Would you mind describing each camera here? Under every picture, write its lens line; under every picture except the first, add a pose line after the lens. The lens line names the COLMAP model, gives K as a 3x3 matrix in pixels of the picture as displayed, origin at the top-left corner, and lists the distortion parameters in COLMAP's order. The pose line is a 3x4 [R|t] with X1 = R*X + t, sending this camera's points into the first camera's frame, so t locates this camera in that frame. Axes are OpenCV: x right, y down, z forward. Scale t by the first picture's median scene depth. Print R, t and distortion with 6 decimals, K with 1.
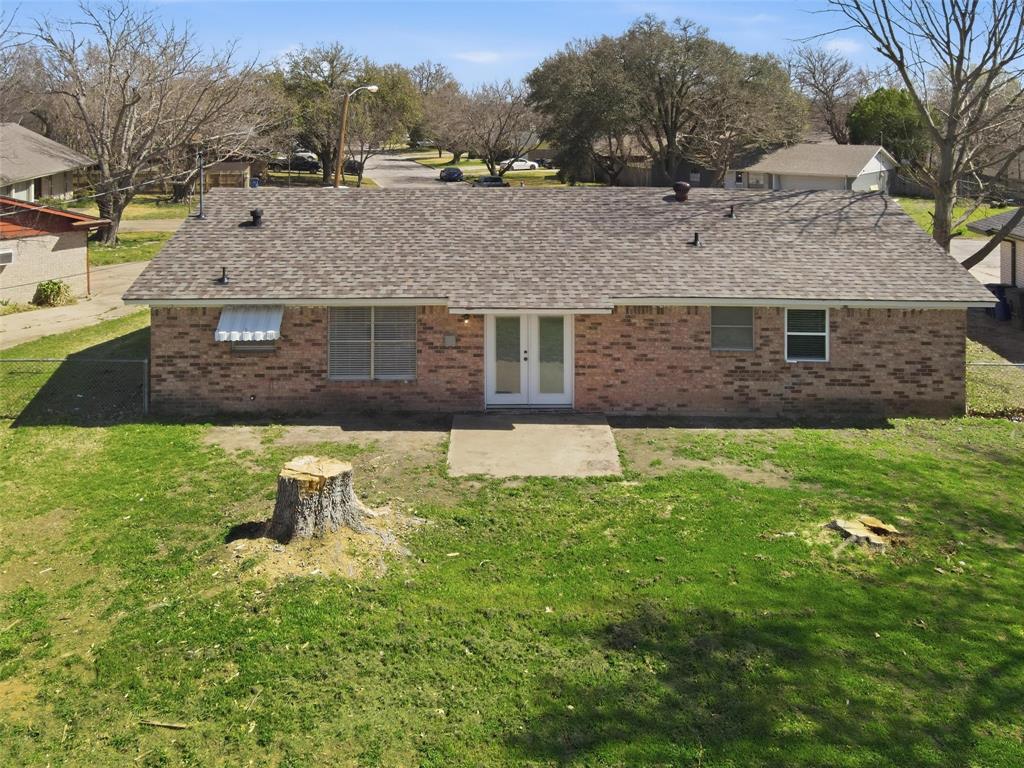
lens RADIAL K [[807.6, 0, 515.4], [0, 807.6, 383.5], [0, 0, 1]] dist [0.010921, 0.003538]
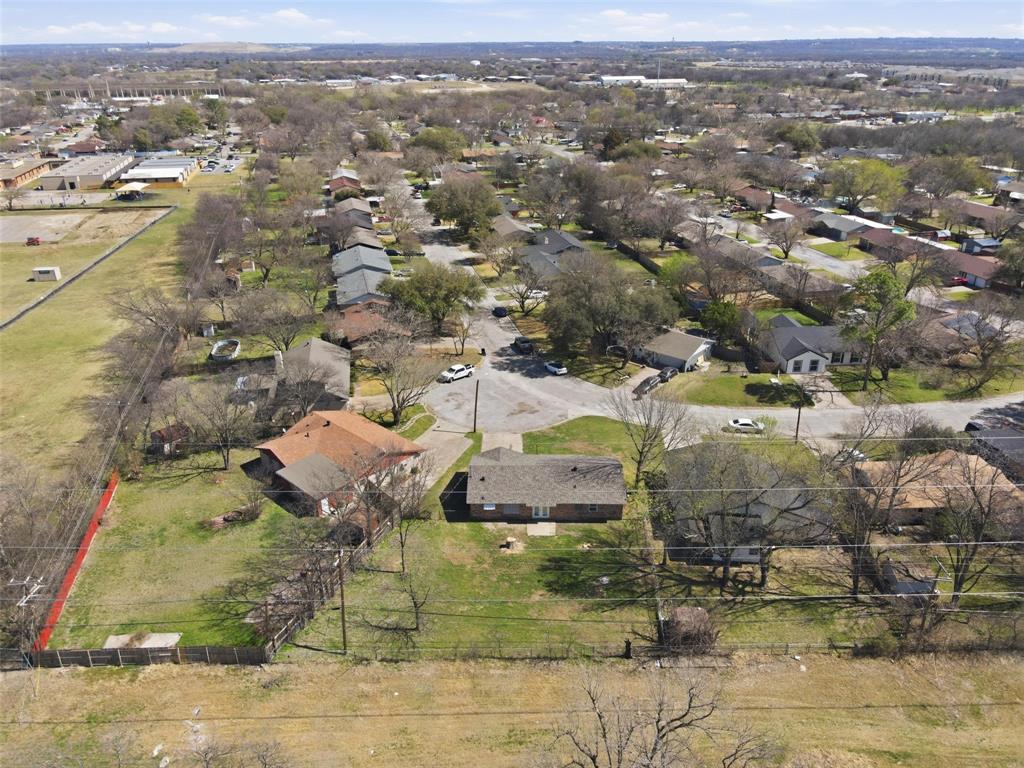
lens RADIAL K [[807.6, 0, 512.9], [0, 807.6, 384.7], [0, 0, 1]] dist [0.010921, 0.003538]
pose [[0.999148, -0.007875, -0.040521, 0.060544], [0.012031, 0.994570, 0.103373, -1.527908], [0.039487, -0.103772, 0.993817, -4.621204]]
